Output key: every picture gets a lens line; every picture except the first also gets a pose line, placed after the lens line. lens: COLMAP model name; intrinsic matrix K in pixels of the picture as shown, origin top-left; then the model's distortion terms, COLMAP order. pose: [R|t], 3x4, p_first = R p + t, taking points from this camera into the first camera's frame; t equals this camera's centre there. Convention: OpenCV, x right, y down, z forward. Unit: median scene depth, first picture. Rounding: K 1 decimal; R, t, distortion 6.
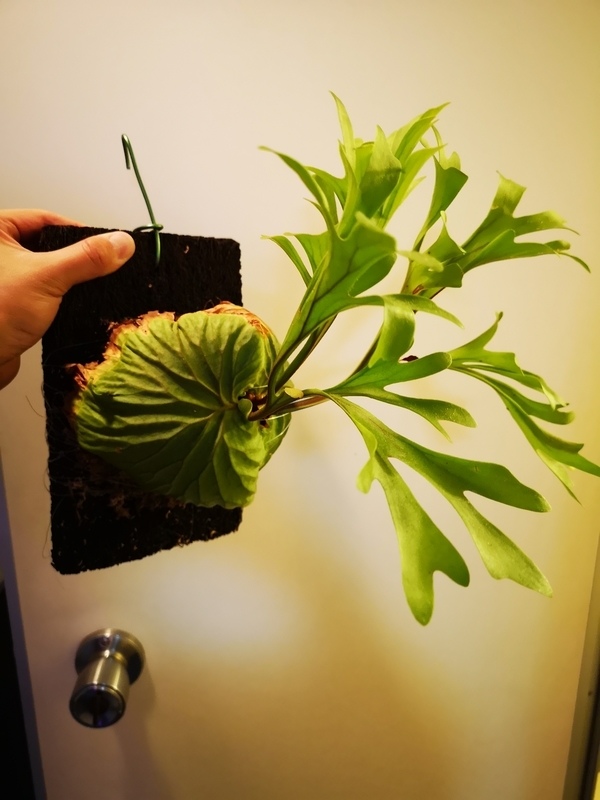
lens RADIAL K [[642.1, 0, 300.0], [0, 642.1, 400.0], [0, 0, 1]] dist [0.000078, -0.069830]
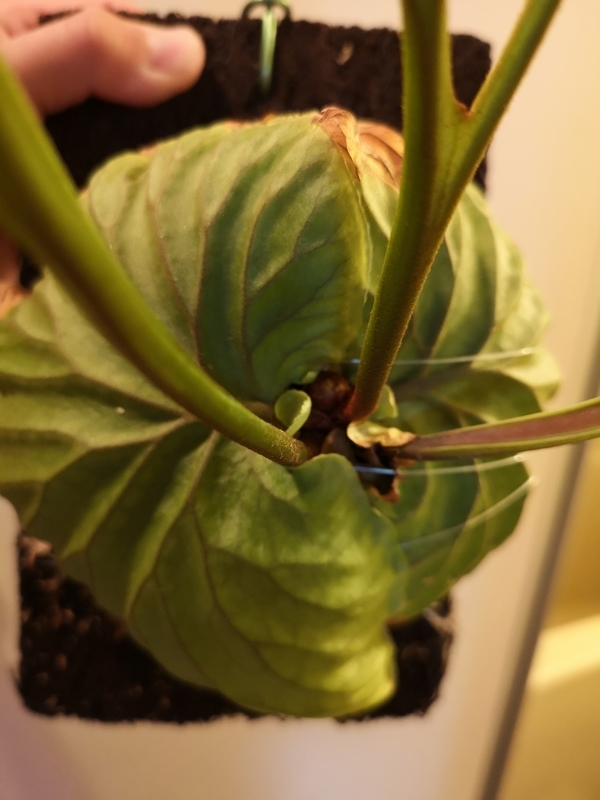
lens RADIAL K [[642.1, 0, 300.0], [0, 642.1, 400.0], [0, 0, 1]] dist [0.000078, -0.069830]
pose [[0.798059, 0.090546, -0.595737, 0.087972], [-0.112236, 0.993681, 0.000676, 0.001328], [0.592034, 0.066324, 0.803179, 0.736716]]
